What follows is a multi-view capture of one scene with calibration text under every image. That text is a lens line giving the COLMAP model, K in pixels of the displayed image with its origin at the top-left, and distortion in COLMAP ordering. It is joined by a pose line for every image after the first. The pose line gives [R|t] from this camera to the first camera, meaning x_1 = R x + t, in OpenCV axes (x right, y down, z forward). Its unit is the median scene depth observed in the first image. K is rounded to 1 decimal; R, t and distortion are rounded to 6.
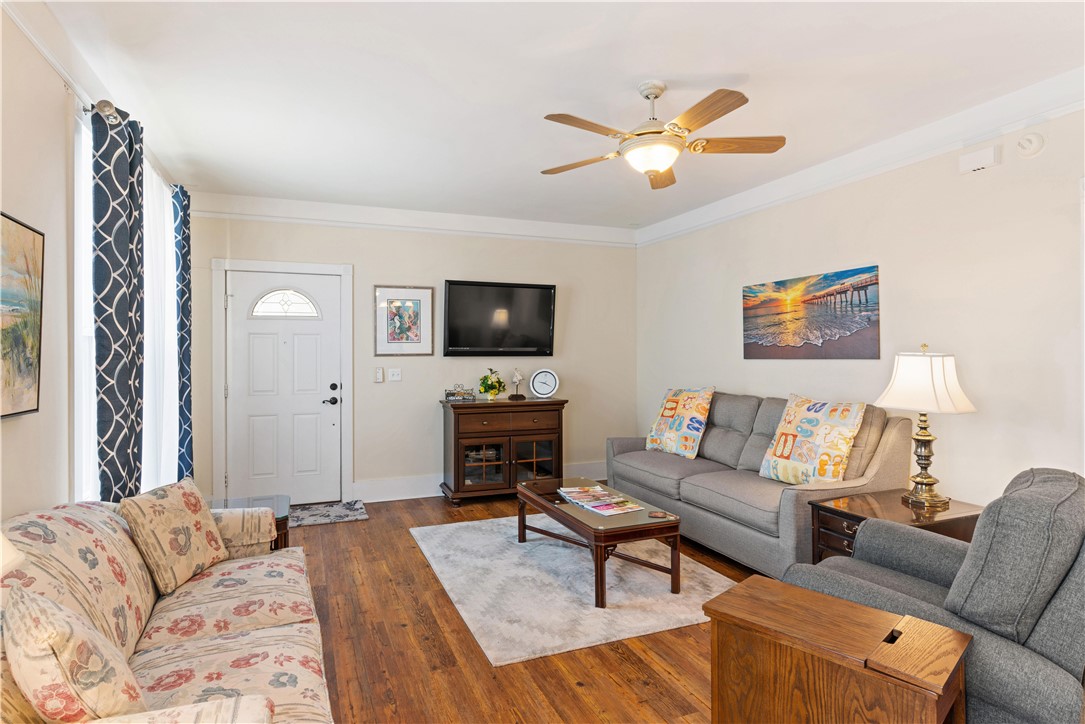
lens RADIAL K [[567.2, 0, 544.3], [0, 567.2, 356.0], [0, 0, 1]] dist [0.004169, 0.000104]
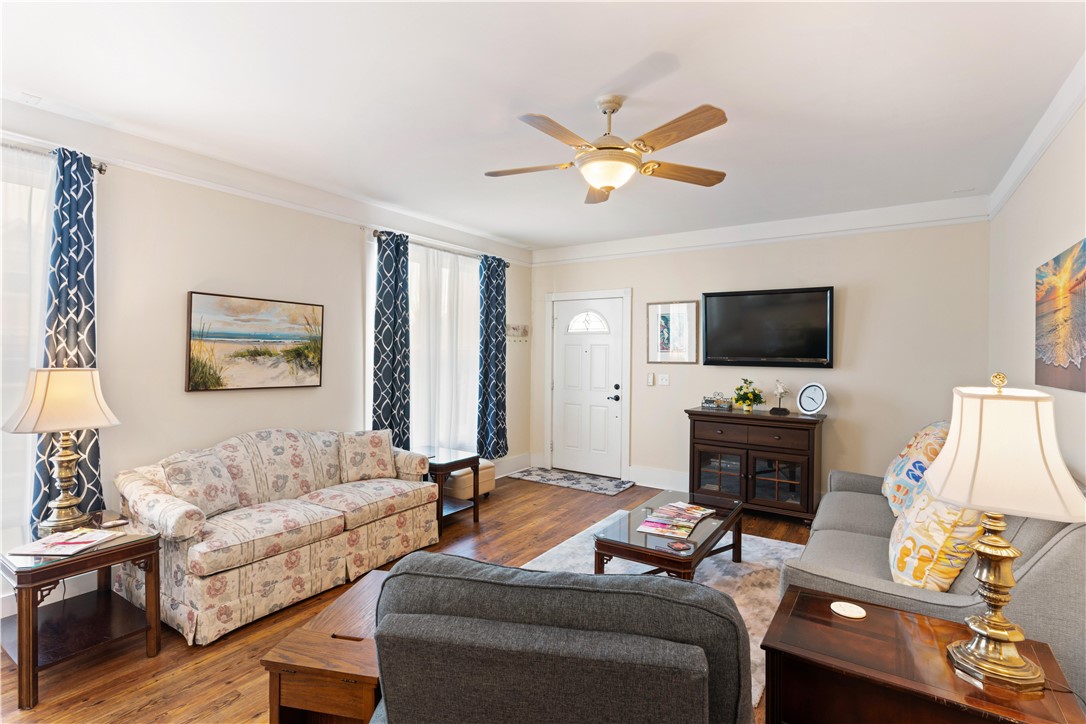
lens RADIAL K [[515.6, 0, 539.7], [0, 515.6, 364.8], [0, 0, 1]] dist [-0.000795, -0.000011]
pose [[0.571042, 0.029563, -0.820388, 0.446646], [-0.017495, 0.999563, 0.023842, -0.017861], [0.820734, 0.000738, 0.571310, 0.201980]]
